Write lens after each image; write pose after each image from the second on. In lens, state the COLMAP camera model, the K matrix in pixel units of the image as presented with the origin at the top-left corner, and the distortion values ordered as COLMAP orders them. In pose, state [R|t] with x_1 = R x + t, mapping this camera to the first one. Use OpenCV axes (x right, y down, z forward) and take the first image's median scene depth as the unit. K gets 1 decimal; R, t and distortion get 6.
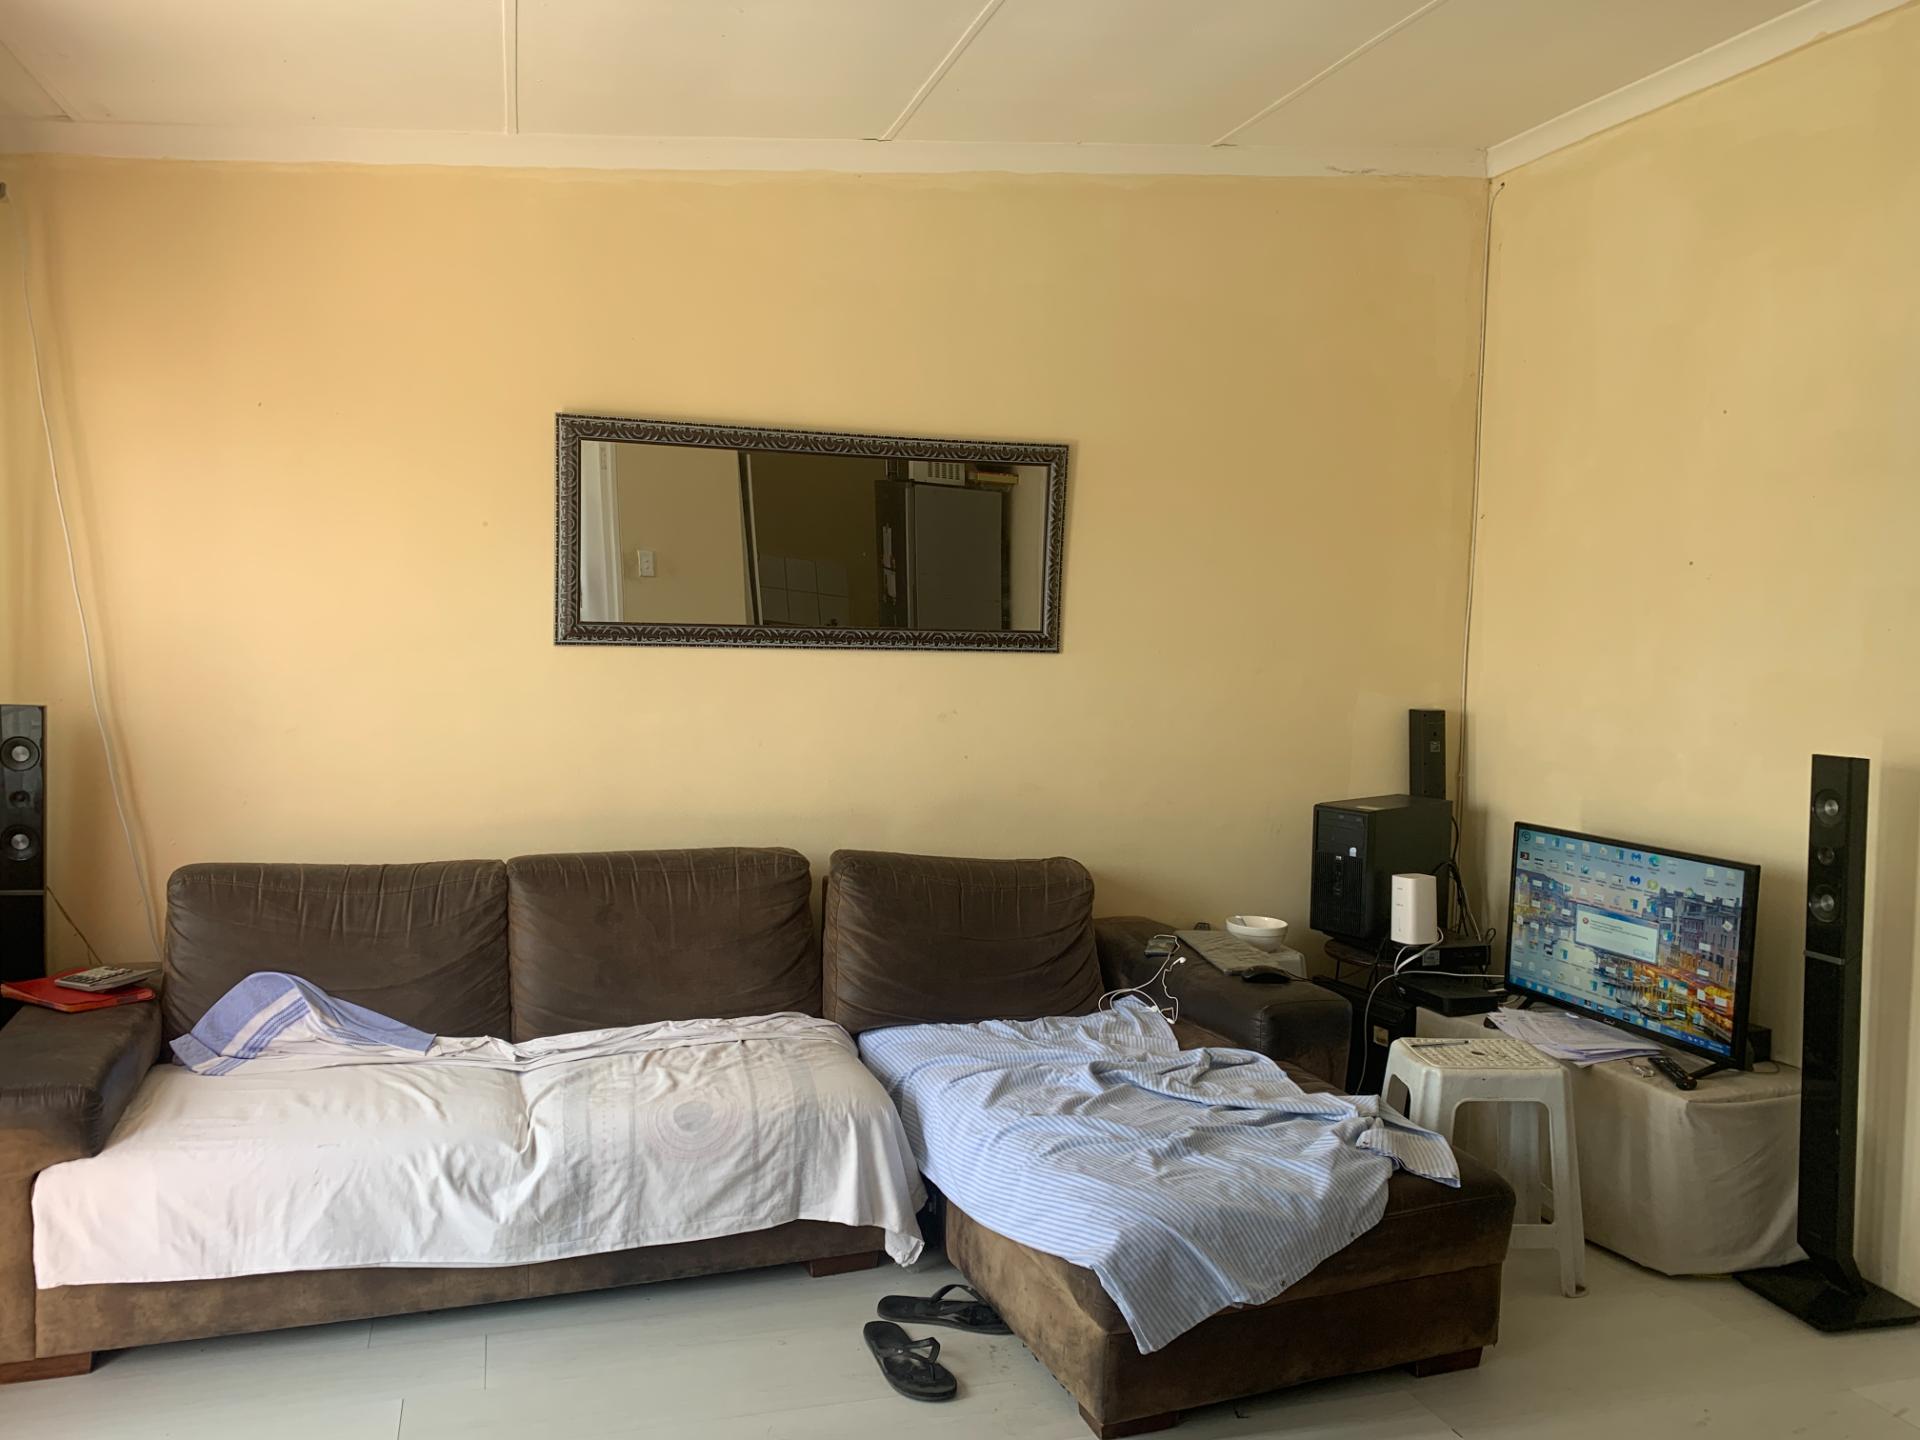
lens RADIAL K [[1428.9, 0, 960.0], [0, 1428.9, 720.0], [0, 0, 1]] dist [0.087217, -0.156557]
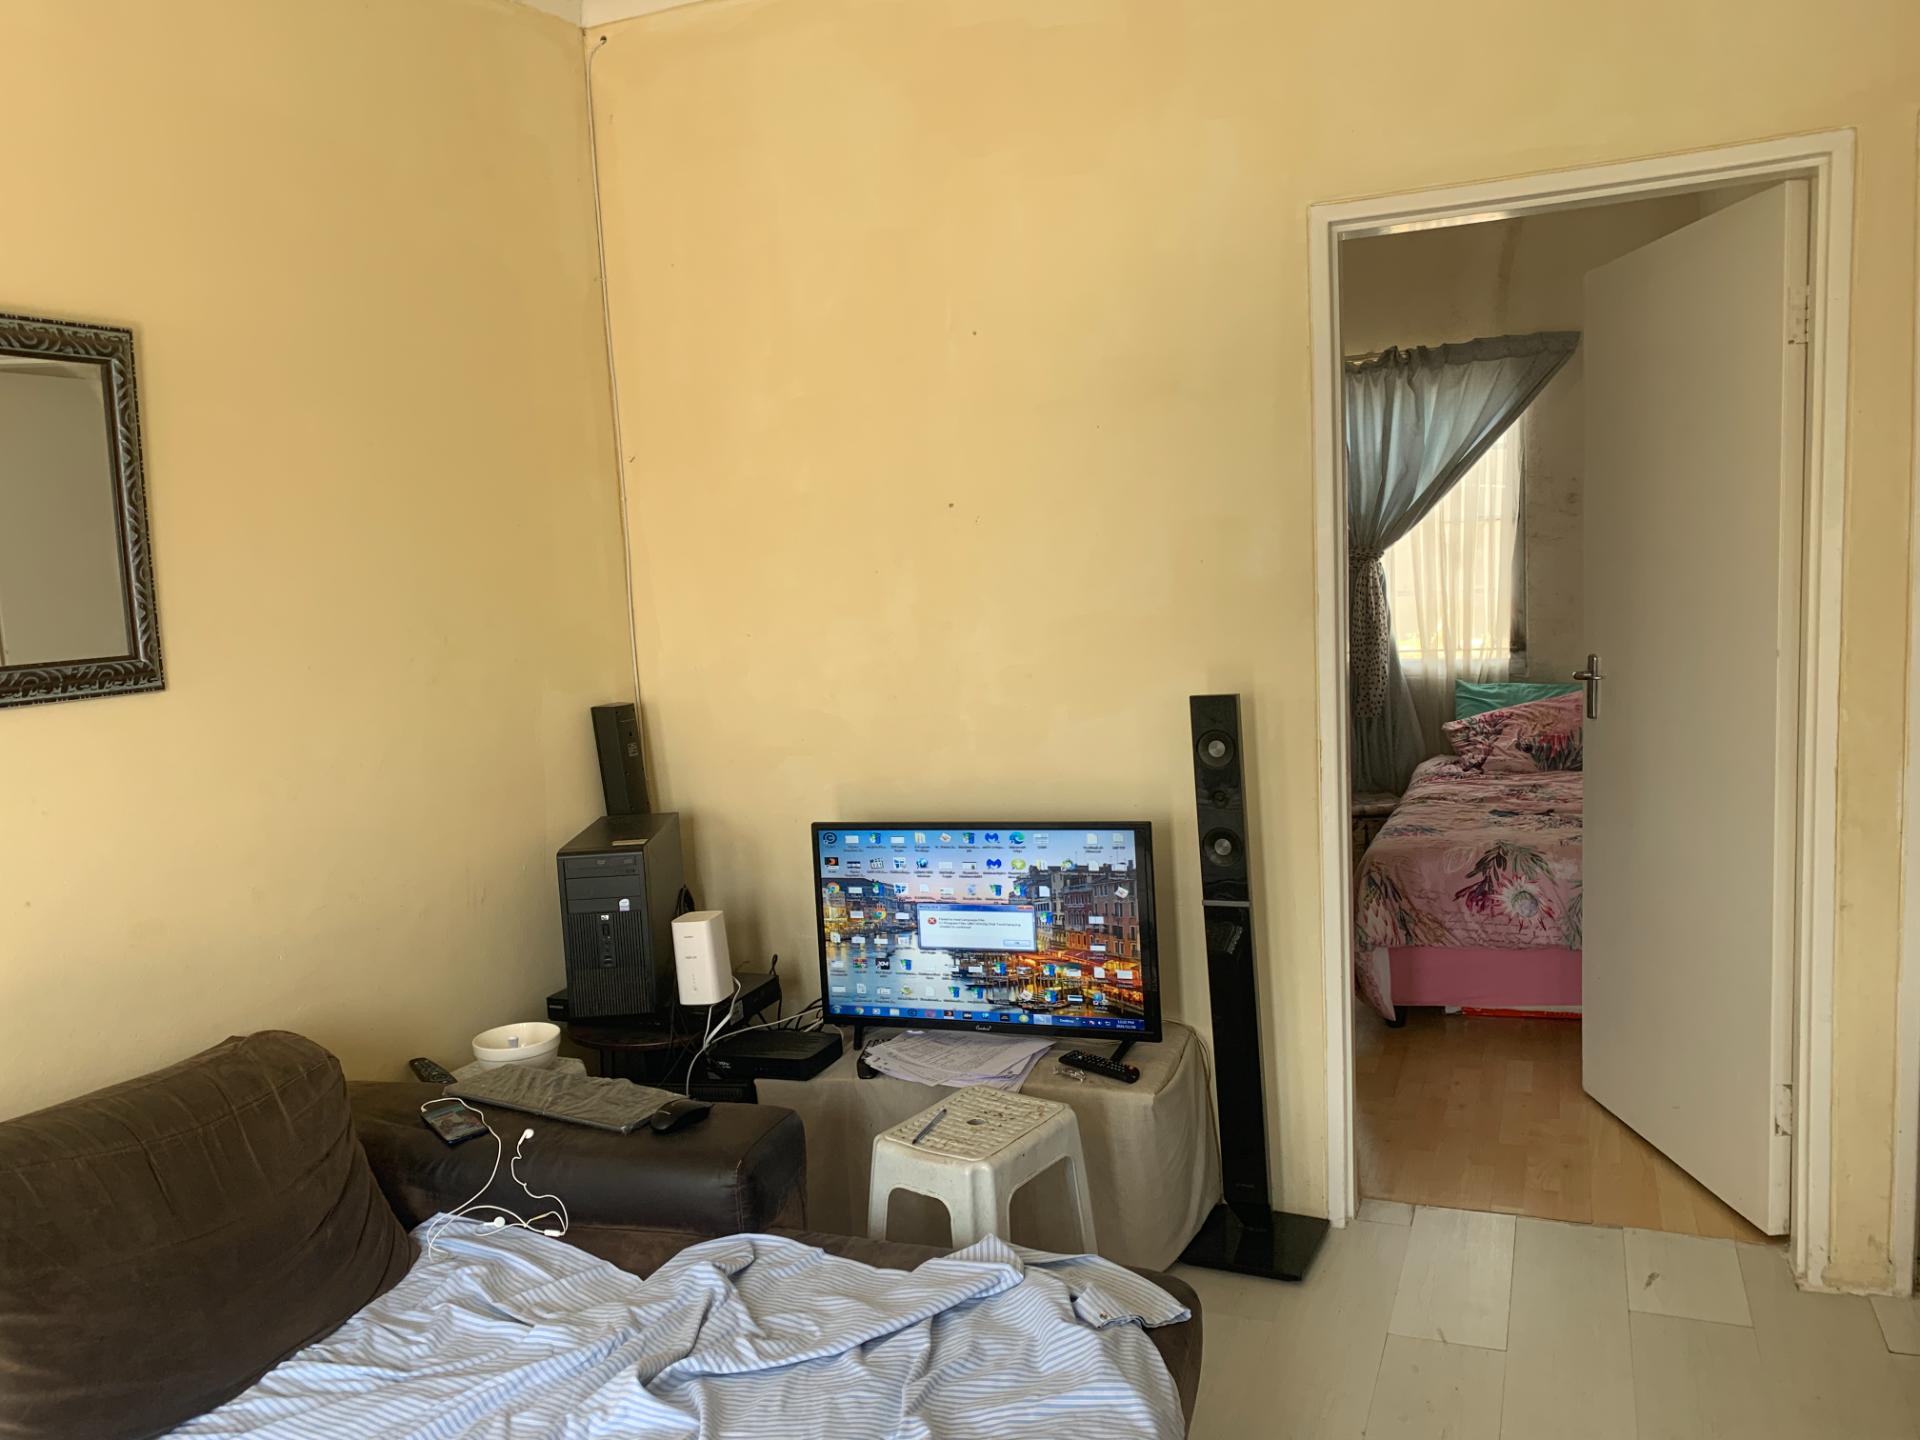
lens RADIAL K [[1458.9, 0, 977.4], [0, 1458.9, 722.1], [0, 0, 1]] dist [0.015242, -0.017224]
pose [[0.645398, -0.143703, 0.750207, -0.201807], [0.125656, 0.988738, 0.081293, -0.049739], [-0.753440, 0.041802, 0.656187, 0.441041]]
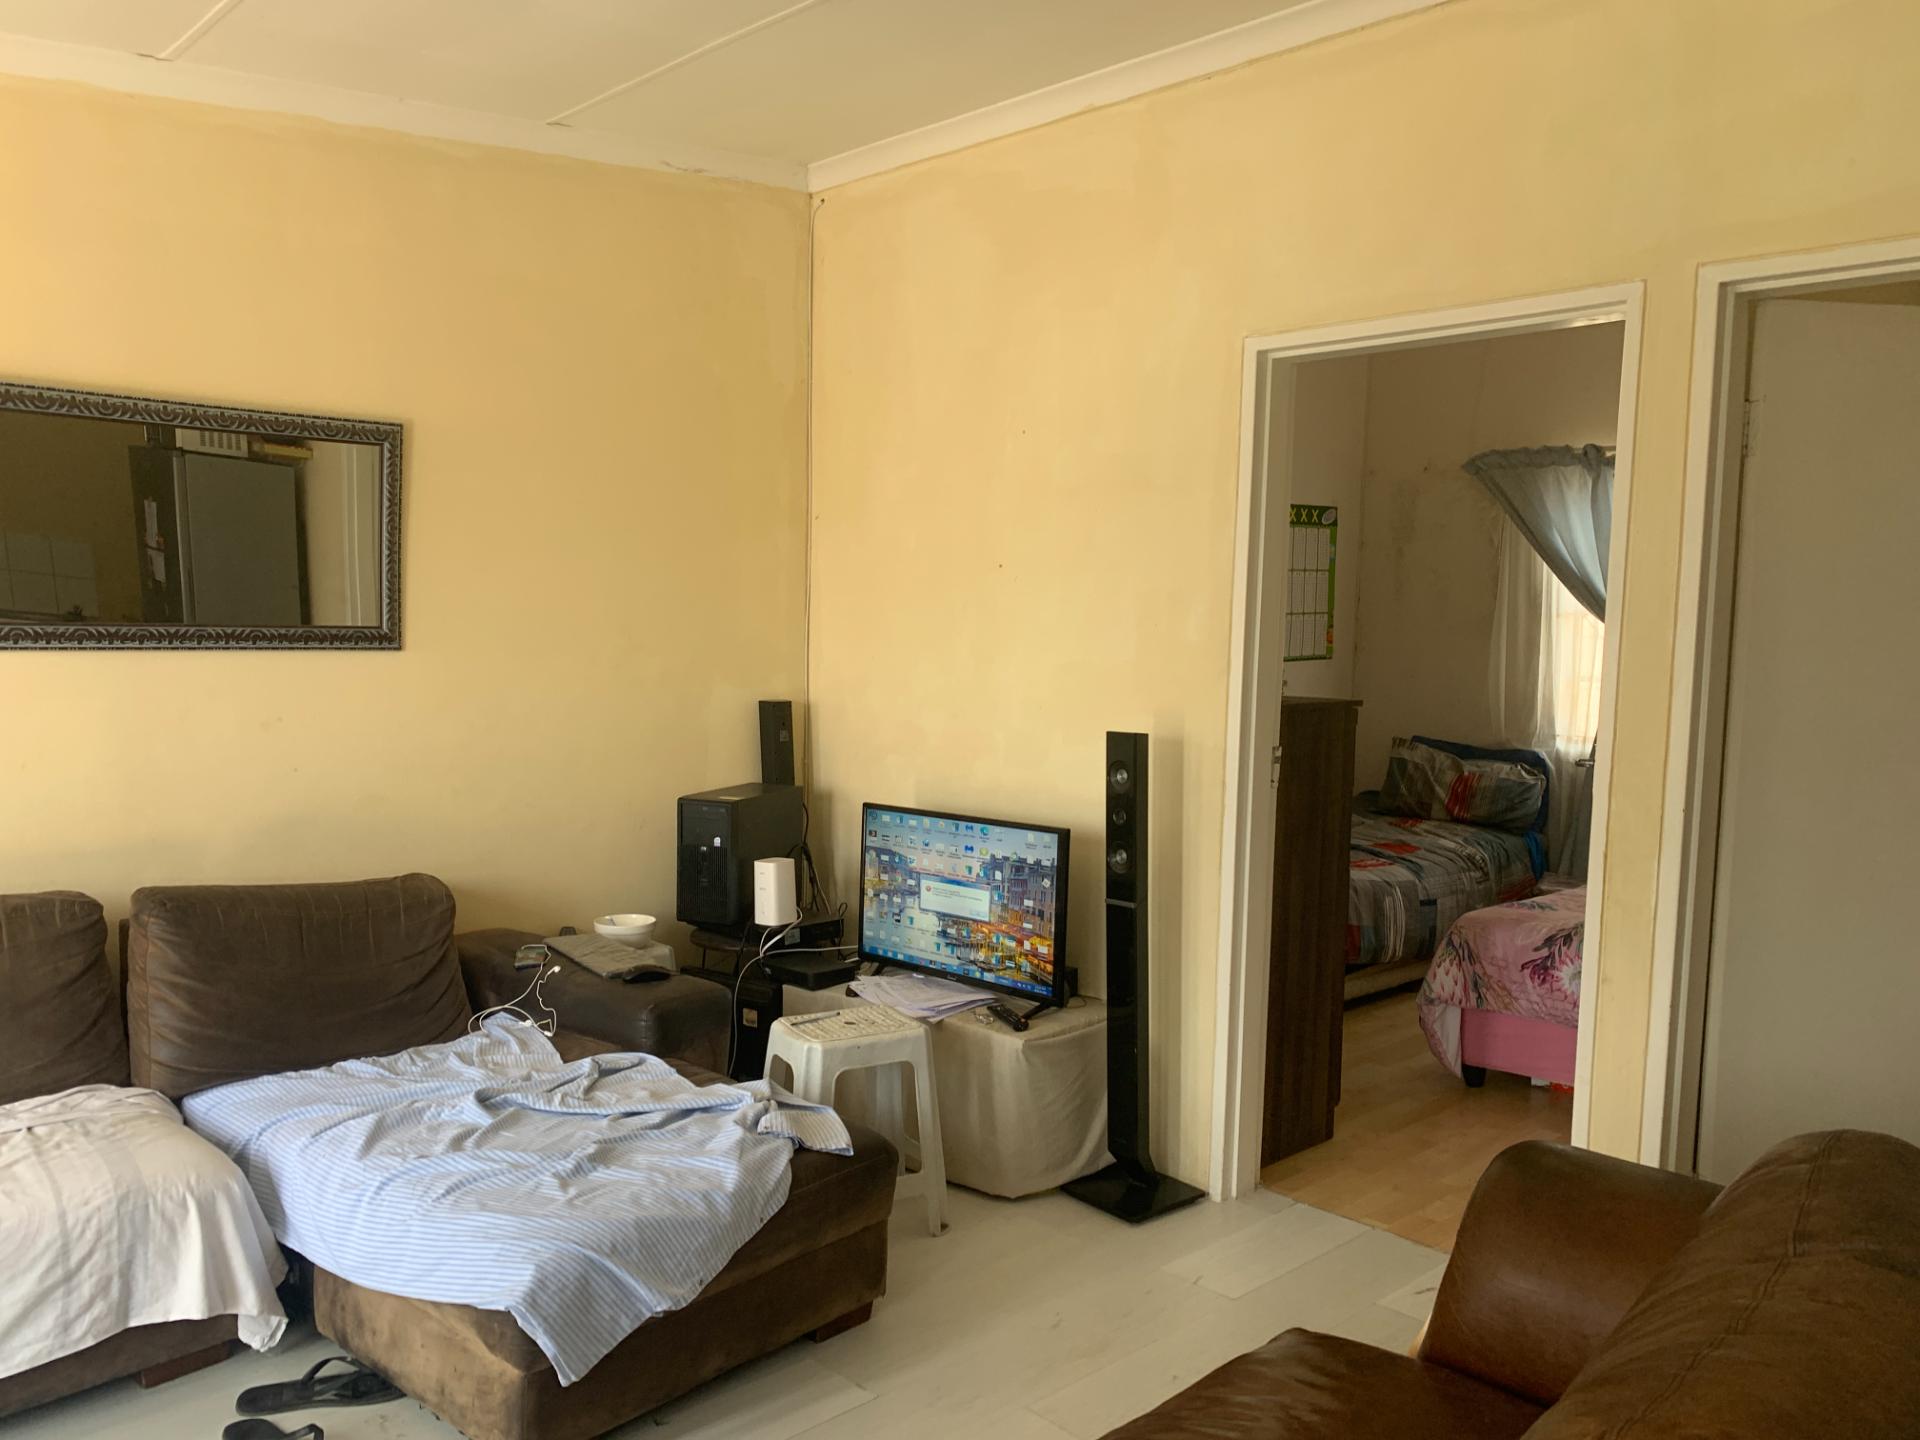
lens RADIAL K [[1434.8, 0, 957.1], [0, 1434.8, 726.7], [0, 0, 1]] dist [0.022973, -0.038375]
pose [[0.891248, -0.039720, 0.451773, -0.038624], [0.032783, 0.999194, 0.023175, -0.009396], [-0.452330, -0.005844, 0.891832, 0.019872]]
